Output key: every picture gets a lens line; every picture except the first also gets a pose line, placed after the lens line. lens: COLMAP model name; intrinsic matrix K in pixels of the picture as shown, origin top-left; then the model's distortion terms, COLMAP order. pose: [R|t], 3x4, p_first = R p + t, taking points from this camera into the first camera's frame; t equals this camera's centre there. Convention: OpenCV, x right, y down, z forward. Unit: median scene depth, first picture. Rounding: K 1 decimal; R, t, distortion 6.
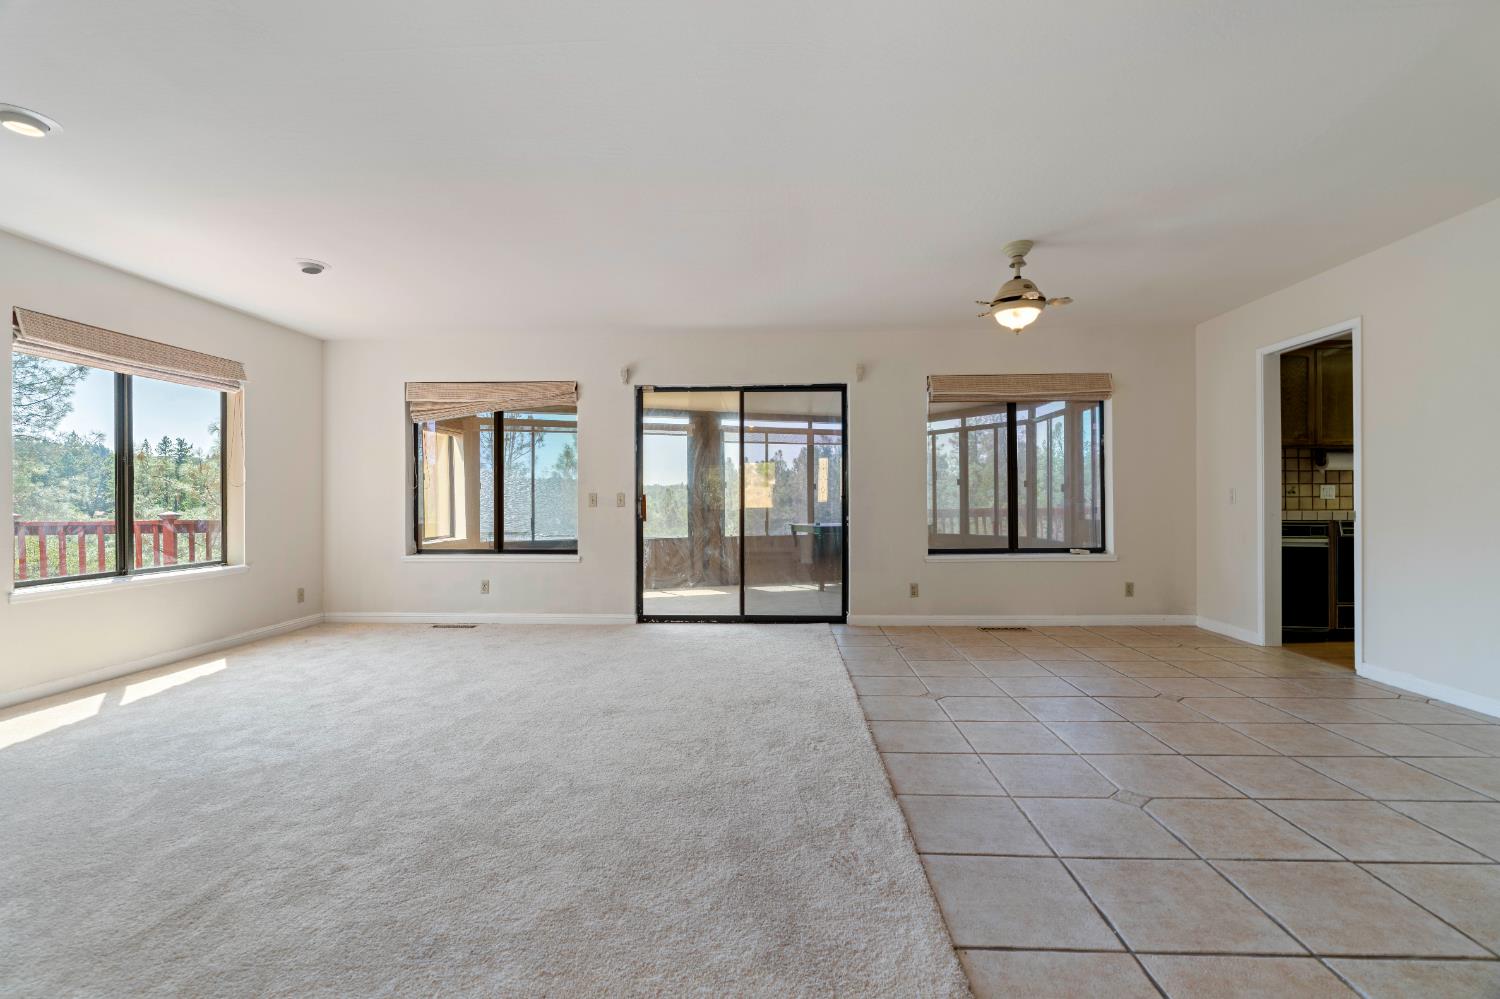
lens RADIAL K [[686.6, 0, 738.8], [0, 686.6, 496.8], [0, 0, 1]] dist [-0.004027, 0.000123]
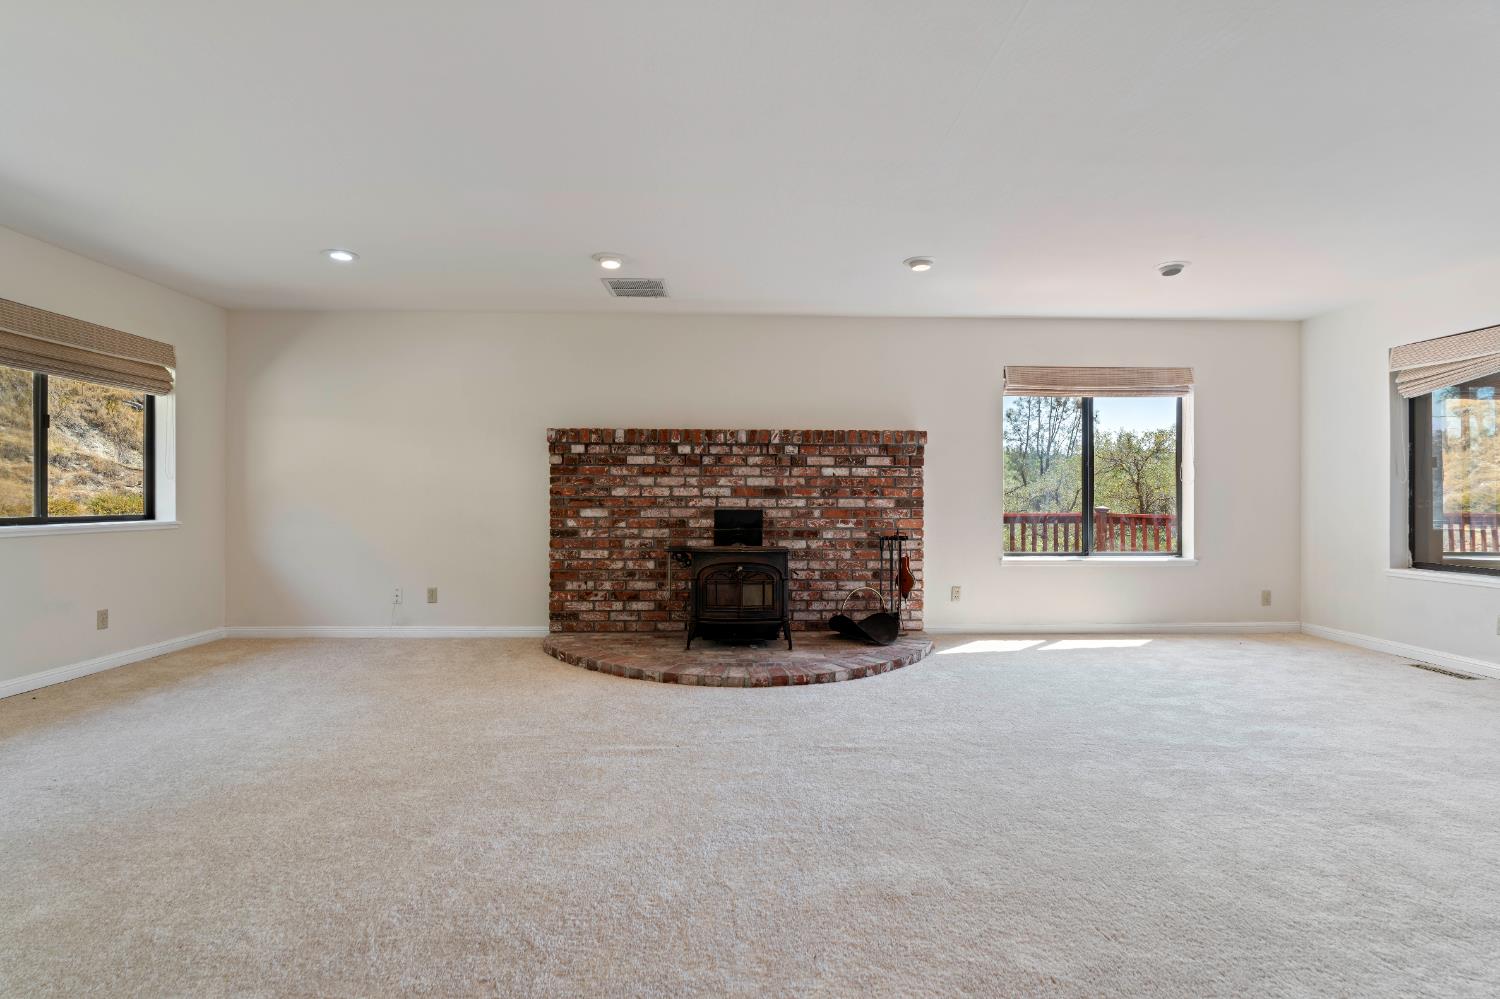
lens RADIAL K [[686.6, 0, 735.7], [0, 686.6, 500.9], [0, 0, 1]] dist [-0.004027, 0.000123]
pose [[0.080088, 0.007300, -0.996761, 0.326446], [0.002481, 0.999969, 0.007523, 0.000646], [0.996785, -0.003076, 0.080067, 0.254100]]
